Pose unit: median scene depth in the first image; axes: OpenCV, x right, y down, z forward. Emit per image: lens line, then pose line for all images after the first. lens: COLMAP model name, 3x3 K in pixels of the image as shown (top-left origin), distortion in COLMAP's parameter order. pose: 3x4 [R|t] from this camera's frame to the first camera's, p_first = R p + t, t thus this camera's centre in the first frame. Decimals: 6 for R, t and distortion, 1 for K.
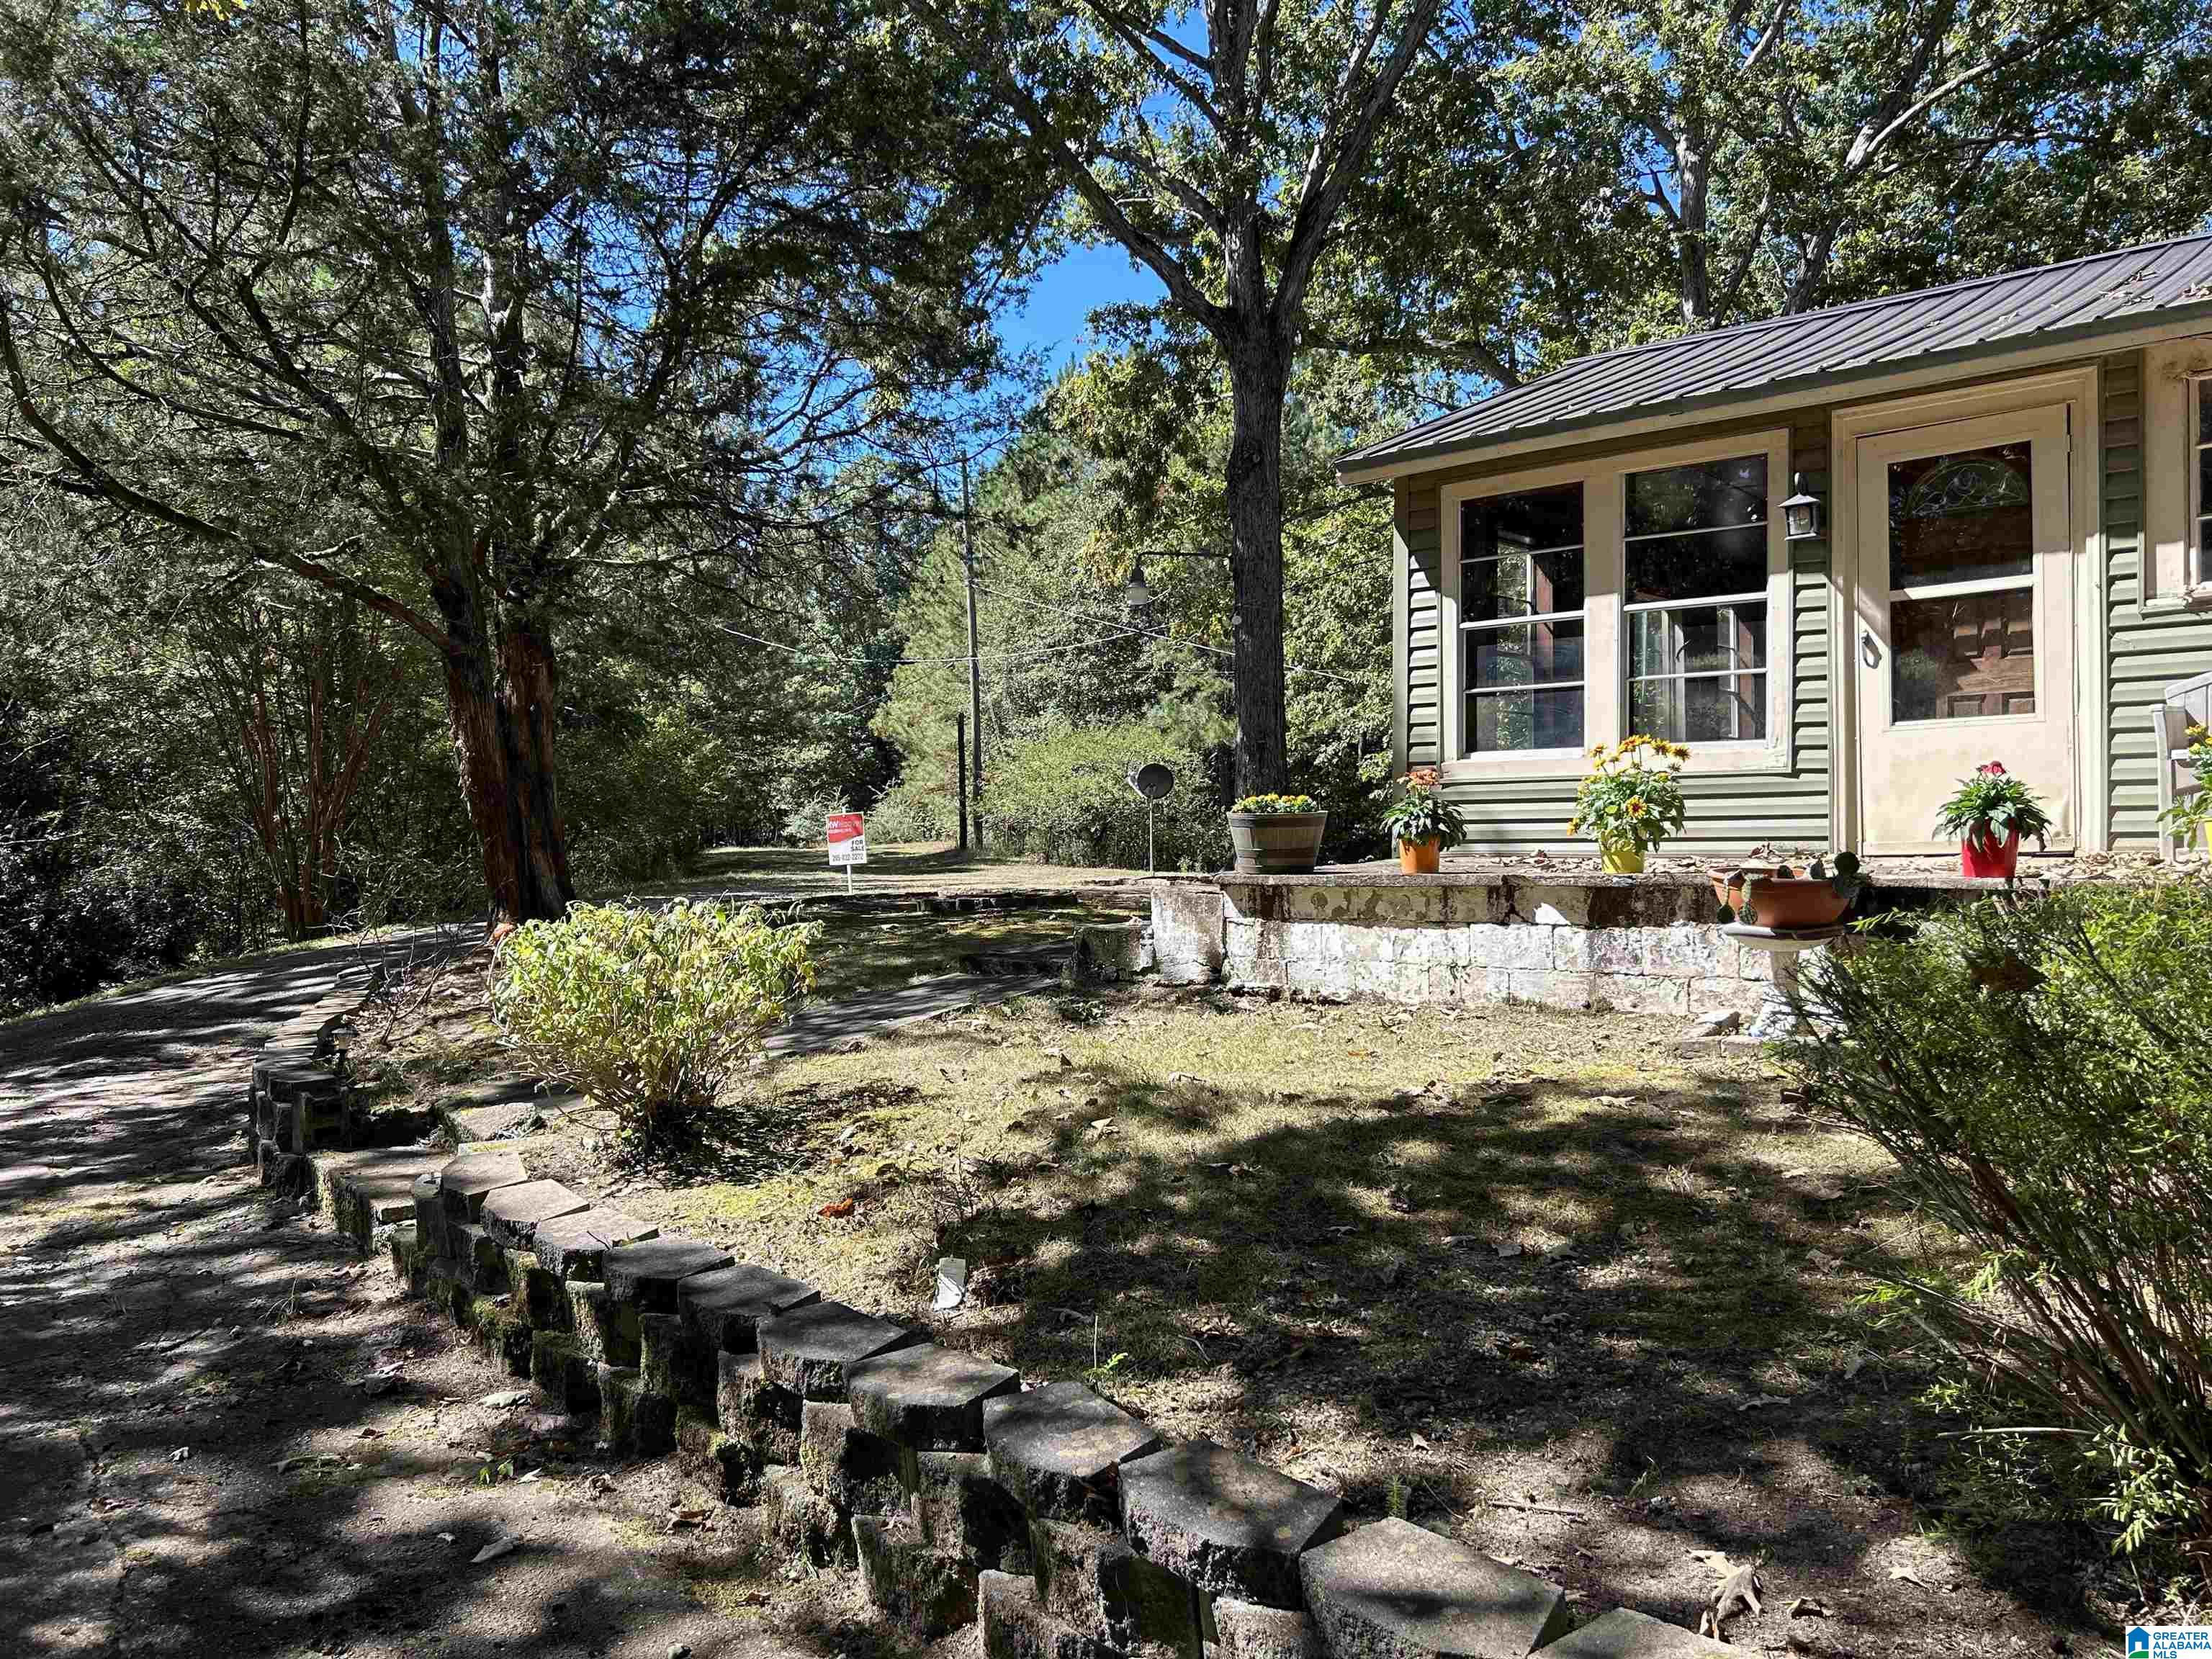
lens RADIAL K [[1616.2, 0, 1106.0], [0, 1616.2, 829.5], [0, 0, 1]] dist [-0.002069, -0.003136]
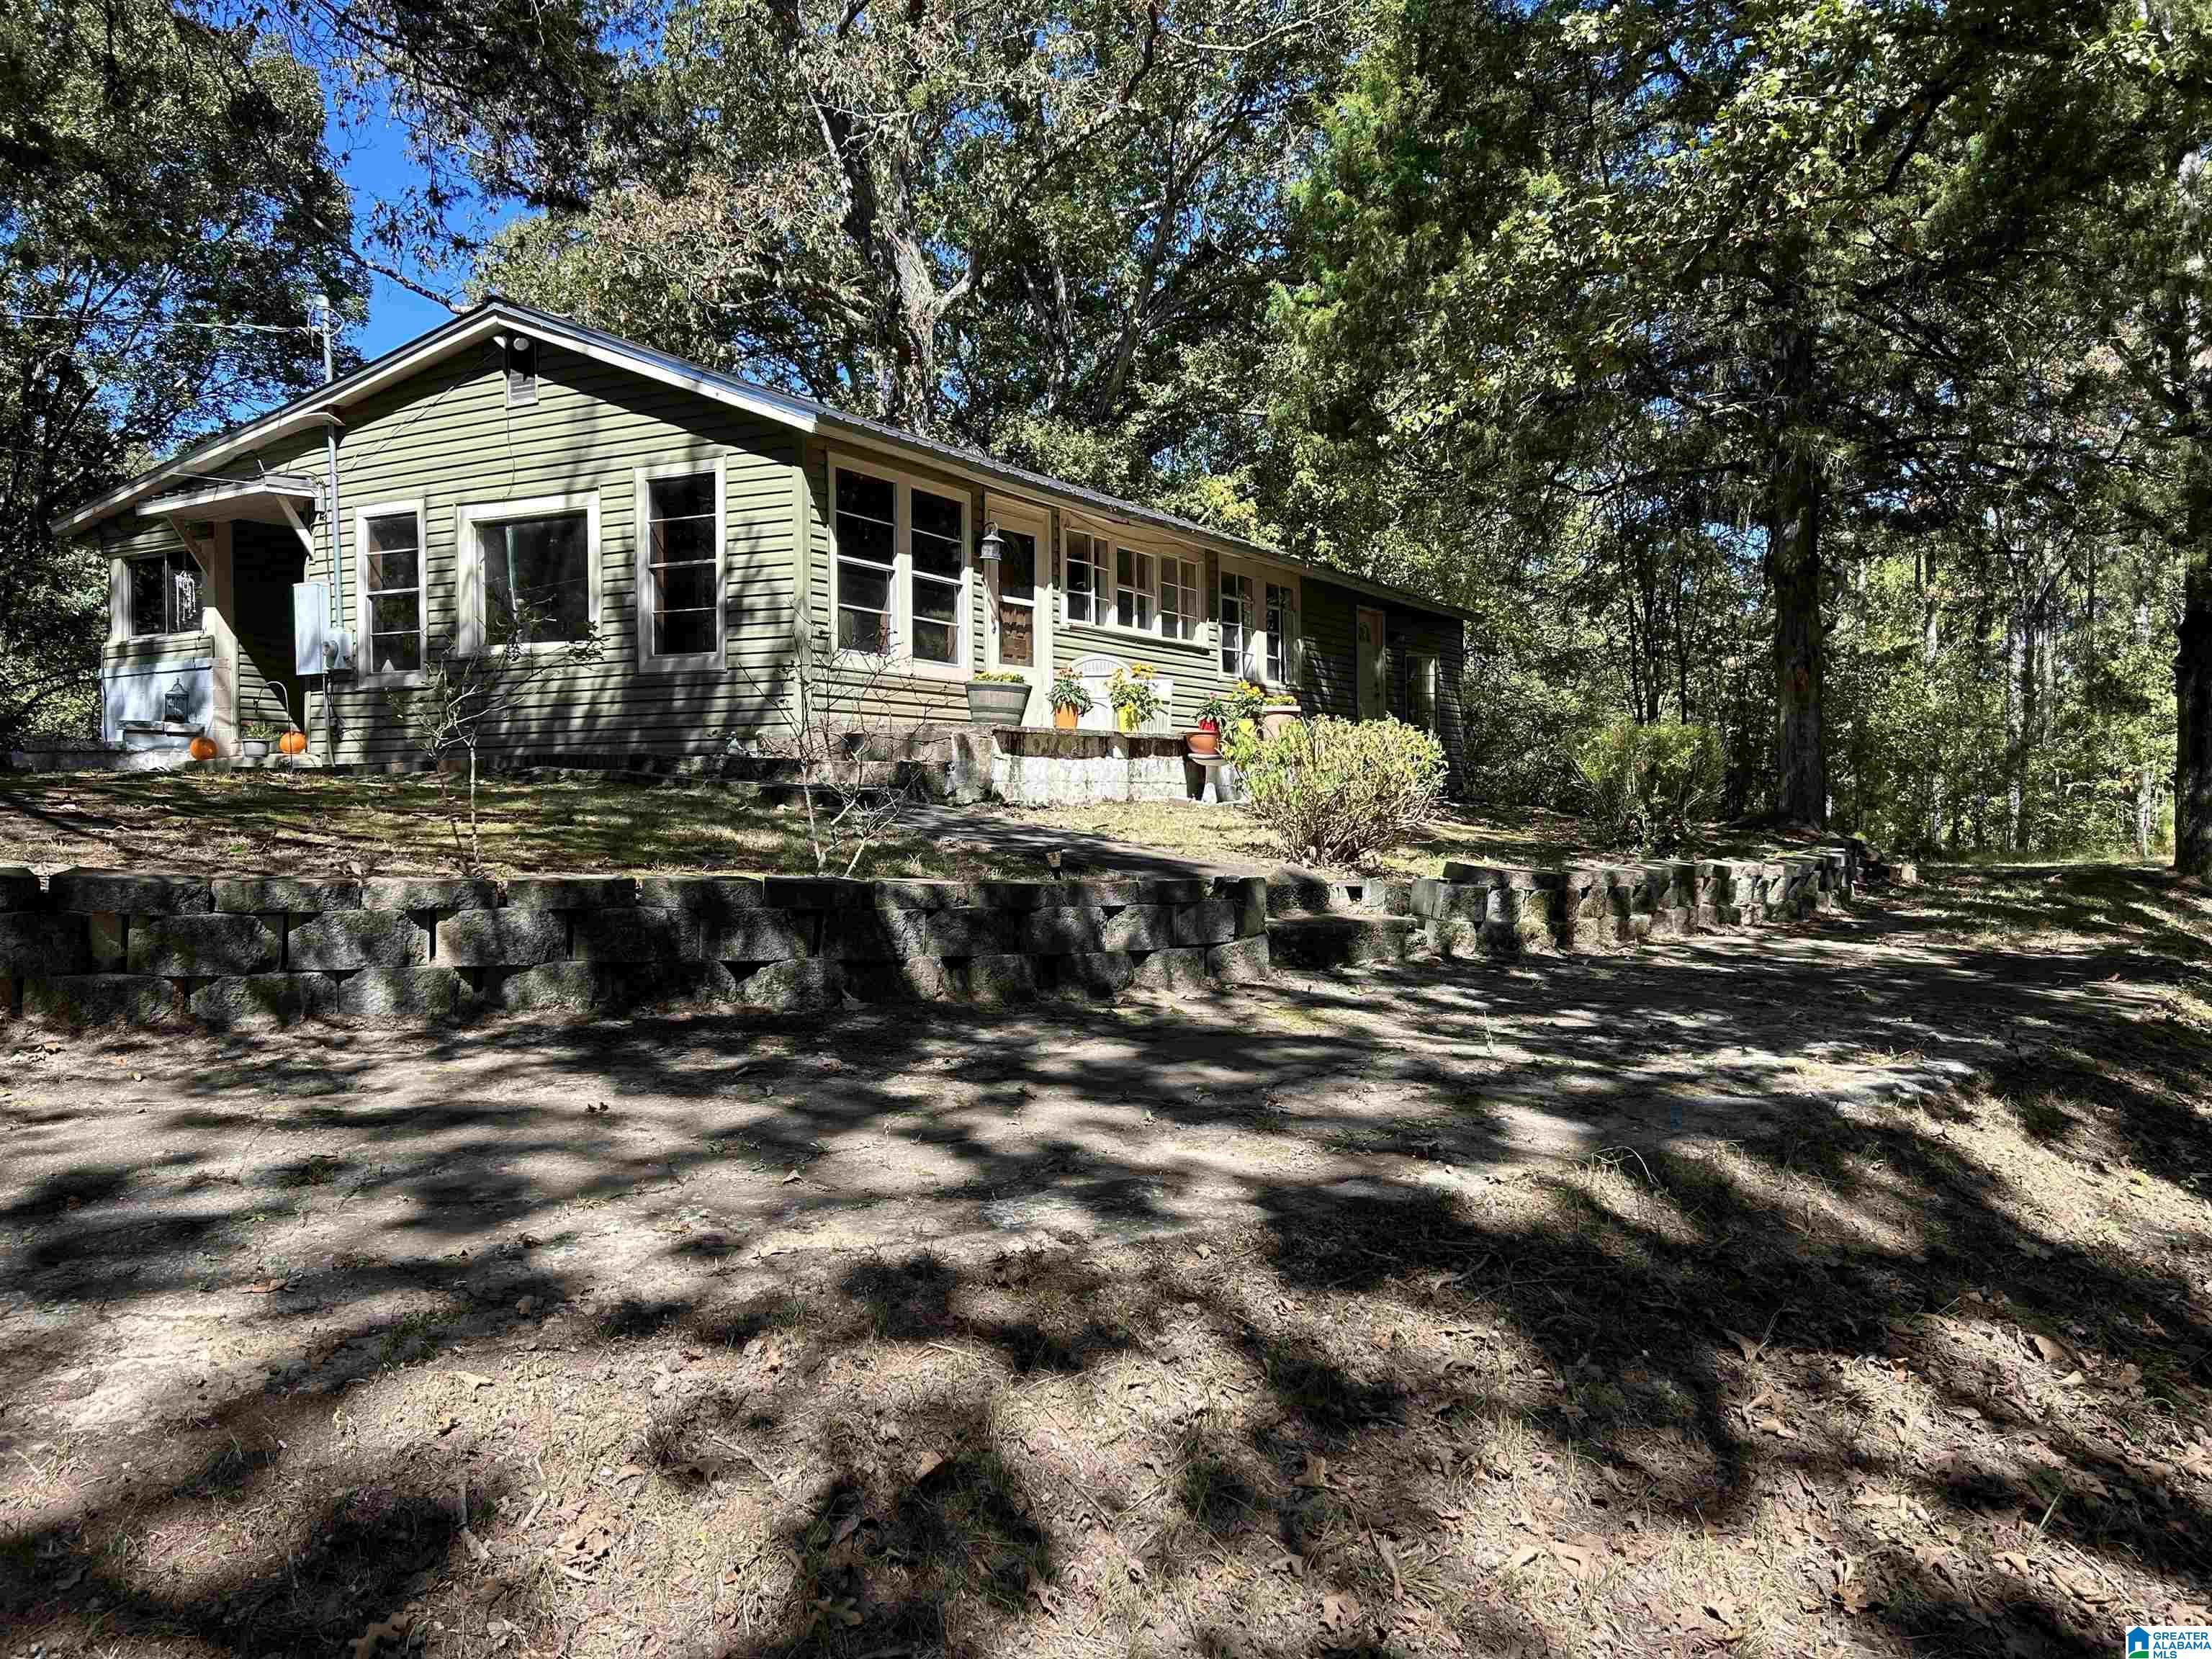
lens RADIAL K [[1616.2, 0, 1106.0], [0, 1616.2, 829.5], [0, 0, 1]] dist [-0.002069, -0.003136]
pose [[-0.193878, -0.003458, 0.981020, -1.404771], [0.006081, 0.999970, 0.004726, 0.120518], [-0.981007, 0.006882, -0.193851, 1.246777]]
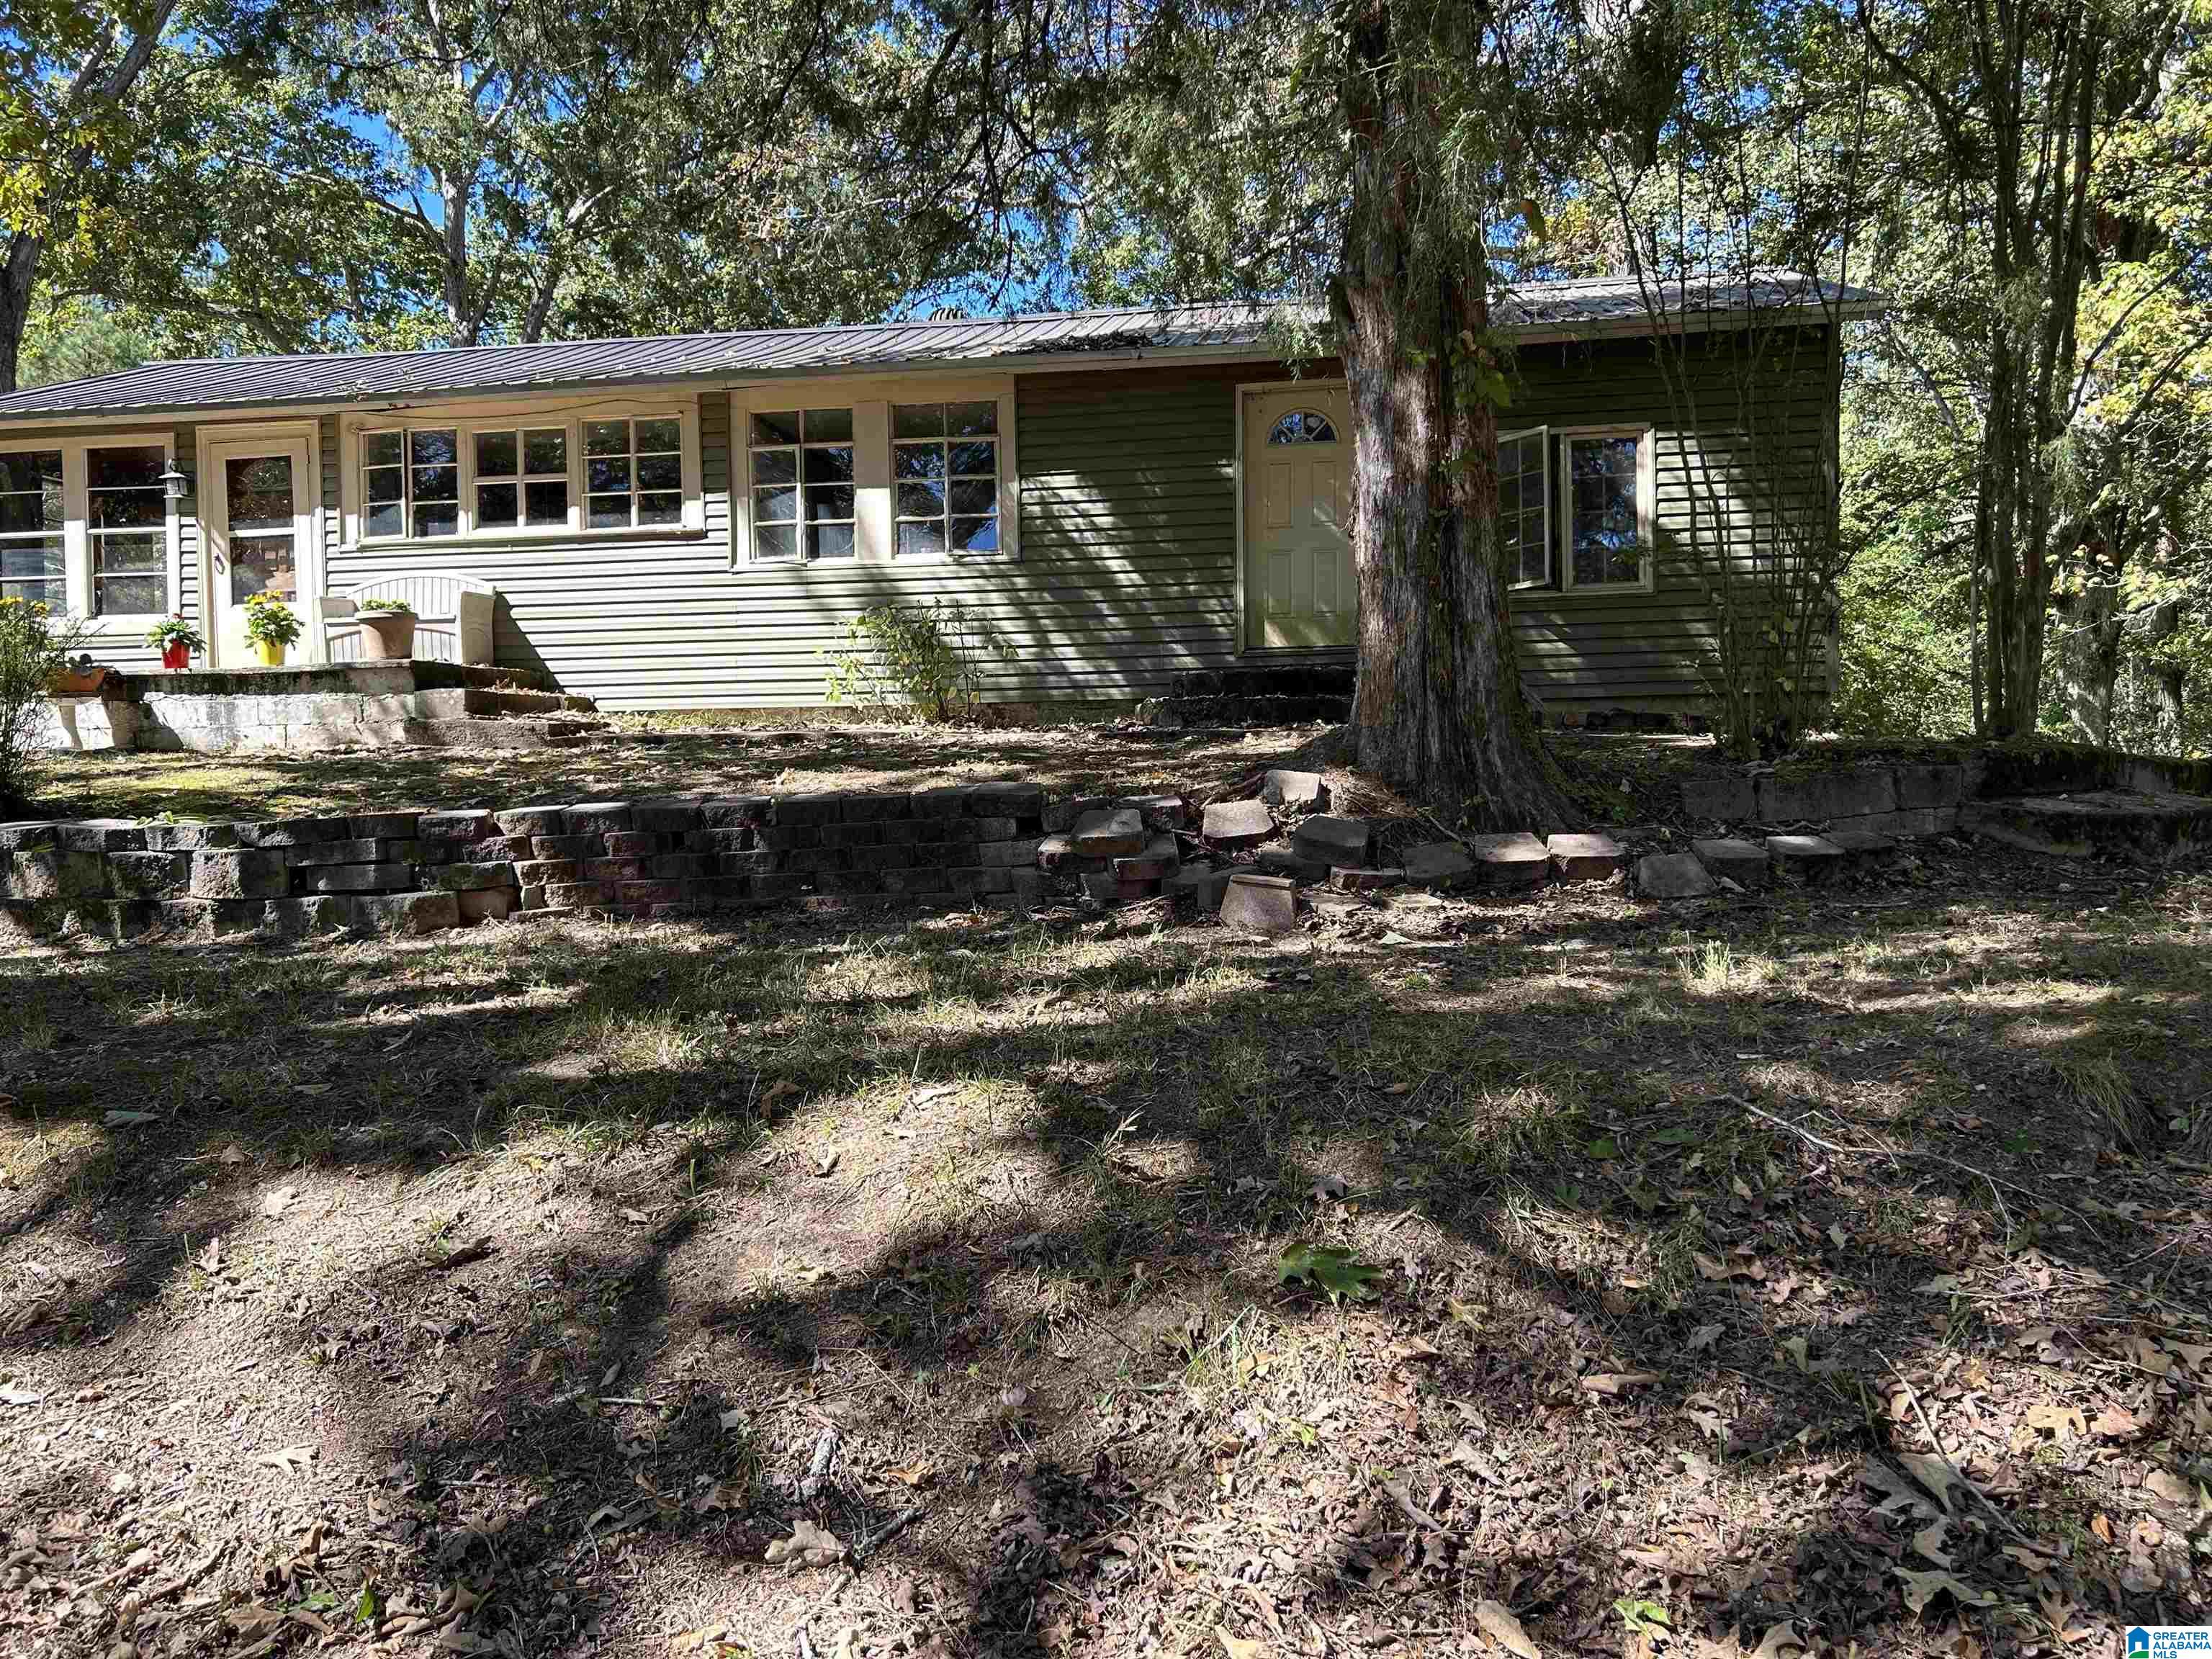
lens RADIAL K [[1616.2, 0, 1106.0], [0, 1616.2, 829.5], [0, 0, 1]] dist [-0.002069, -0.003136]
pose [[0.837897, -0.017772, 0.545539, 0.318262], [0.004085, 0.999646, 0.026292, 0.138759], [-0.545813, -0.019801, 0.837673, -1.027119]]
